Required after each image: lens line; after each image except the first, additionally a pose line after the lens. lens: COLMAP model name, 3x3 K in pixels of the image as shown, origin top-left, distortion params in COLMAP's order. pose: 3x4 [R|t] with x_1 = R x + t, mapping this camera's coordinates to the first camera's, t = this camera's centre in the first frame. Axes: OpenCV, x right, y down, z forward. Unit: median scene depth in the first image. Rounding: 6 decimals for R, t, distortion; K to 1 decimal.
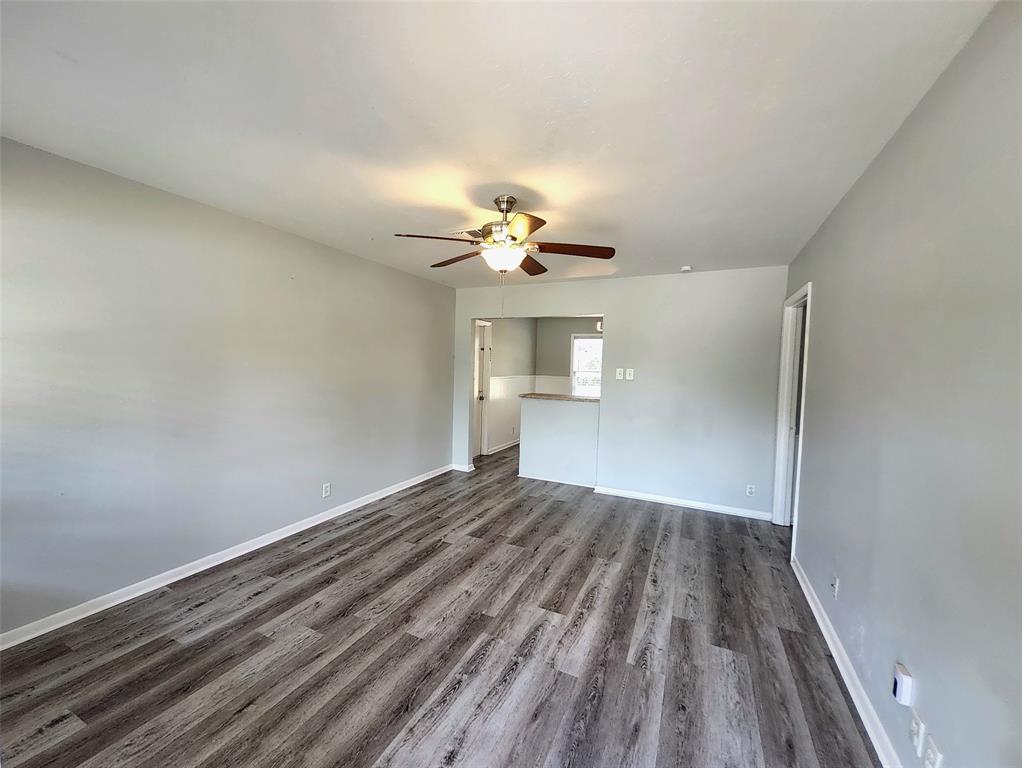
lens RADIAL K [[406.4, 0, 506.5], [0, 406.4, 379.6], [0, 0, 1]] dist [-0.002446, -0.000564]
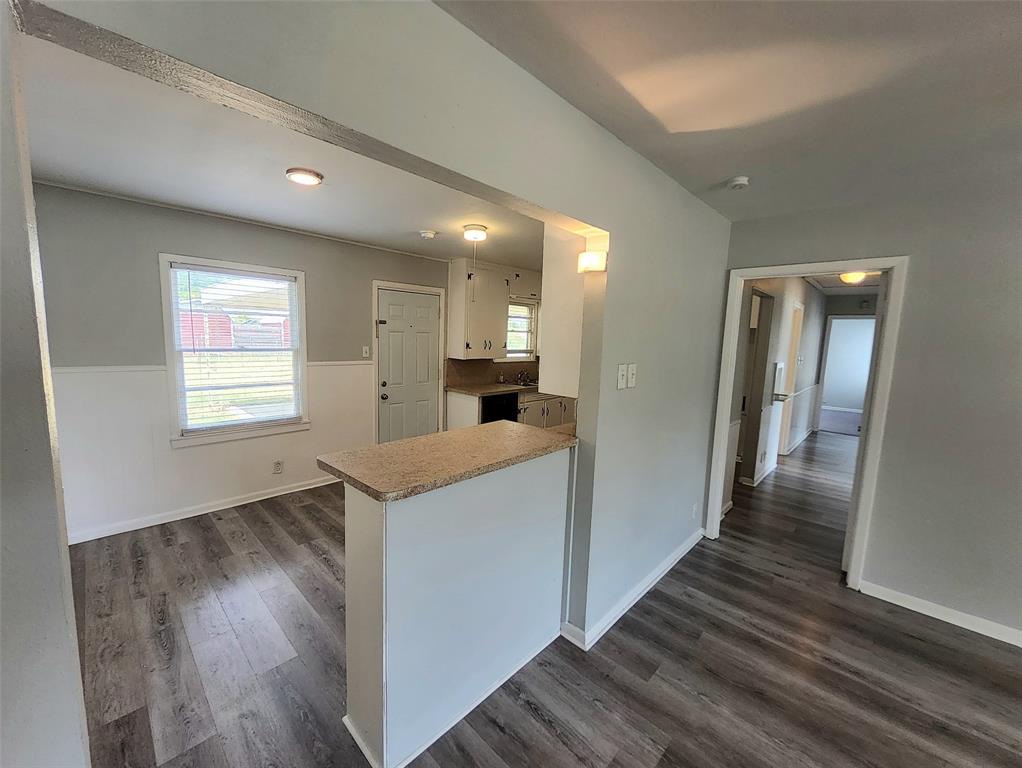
lens RADIAL K [[406.4, 0, 508.1], [0, 406.4, 385.0], [0, 0, 1]] dist [-0.002446, -0.000564]
pose [[0.314489, -0.128873, 0.940472, -0.199495], [0.009846, 0.991131, 0.132523, -0.069258], [-0.949210, -0.032417, 0.312969, 1.043519]]
